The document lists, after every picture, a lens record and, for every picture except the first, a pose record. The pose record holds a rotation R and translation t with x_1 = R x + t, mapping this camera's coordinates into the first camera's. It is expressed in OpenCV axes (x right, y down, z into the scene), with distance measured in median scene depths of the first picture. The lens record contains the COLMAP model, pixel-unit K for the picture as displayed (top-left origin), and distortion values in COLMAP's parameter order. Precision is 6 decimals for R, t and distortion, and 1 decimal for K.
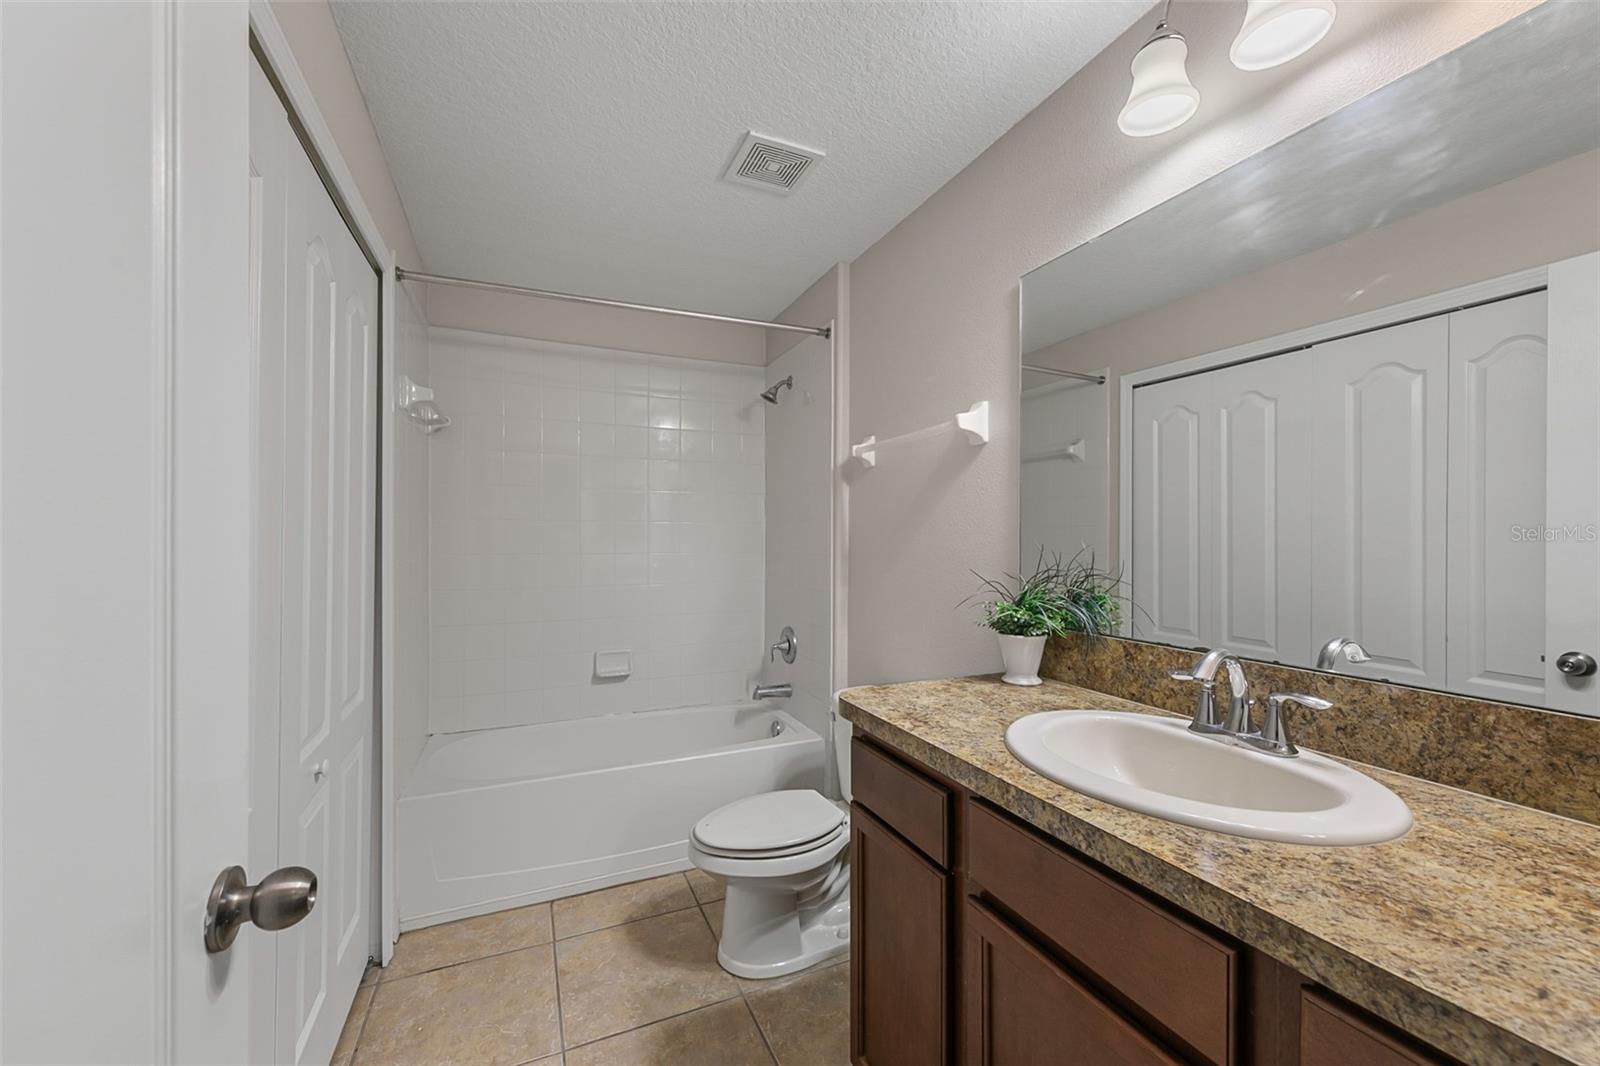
lens RADIAL K [[624.0, 0, 800.0], [0, 624.0, 533.0], [0, 0, 1]] dist [-0.000001, 0.000019]
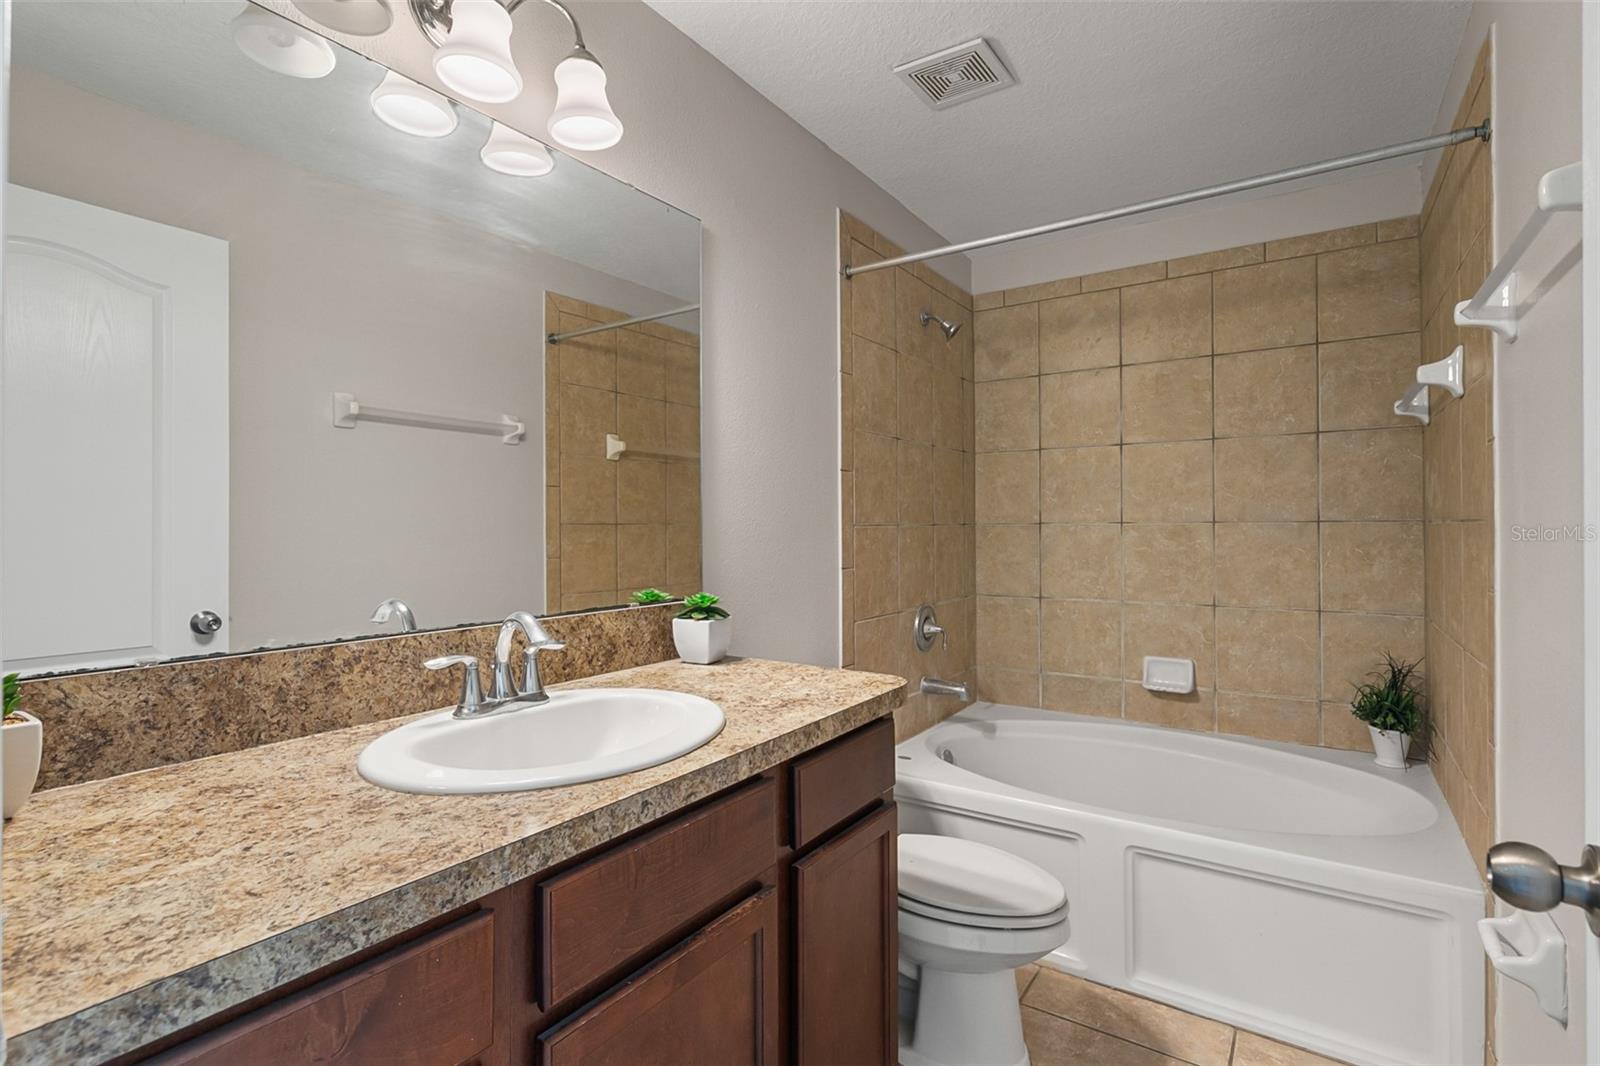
lens RADIAL K [[760.8, 0, 798.0], [0, 760.8, 543.2], [0, 0, 1]] dist [-0.000181, -0.000301]
pose [[0.525940, -0.001351, -0.850521, 2.143351], [0.006624, 0.999975, 0.002507, 0.116154], [0.850496, -0.006953, 0.525936, 0.863879]]
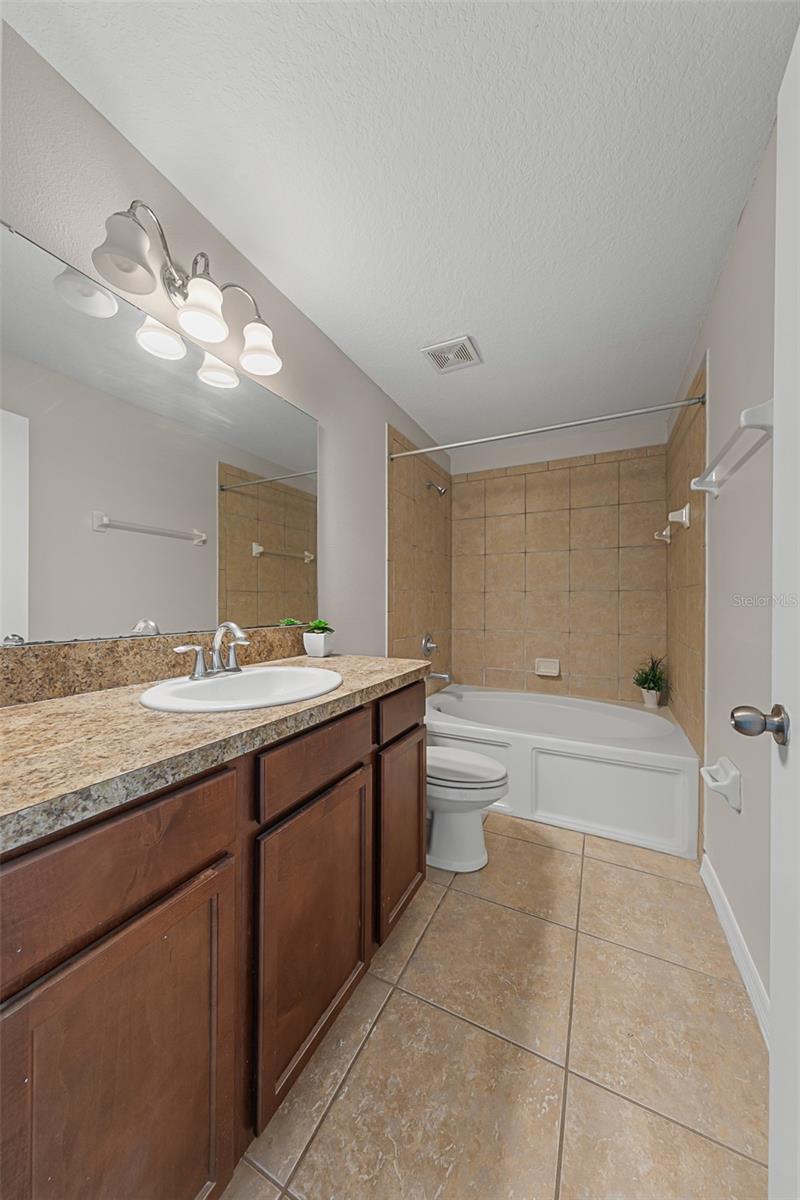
lens RADIAL K [[401.7, 0, 399.4], [0, 401.7, 612.4], [0, 0, 1]] dist [0.000464, -0.000097]
pose [[0.629135, 0.008761, -0.777246, 2.067905], [-0.003430, 0.999958, 0.008496, 0.229645], [0.777288, -0.002679, 0.629139, 0.725502]]
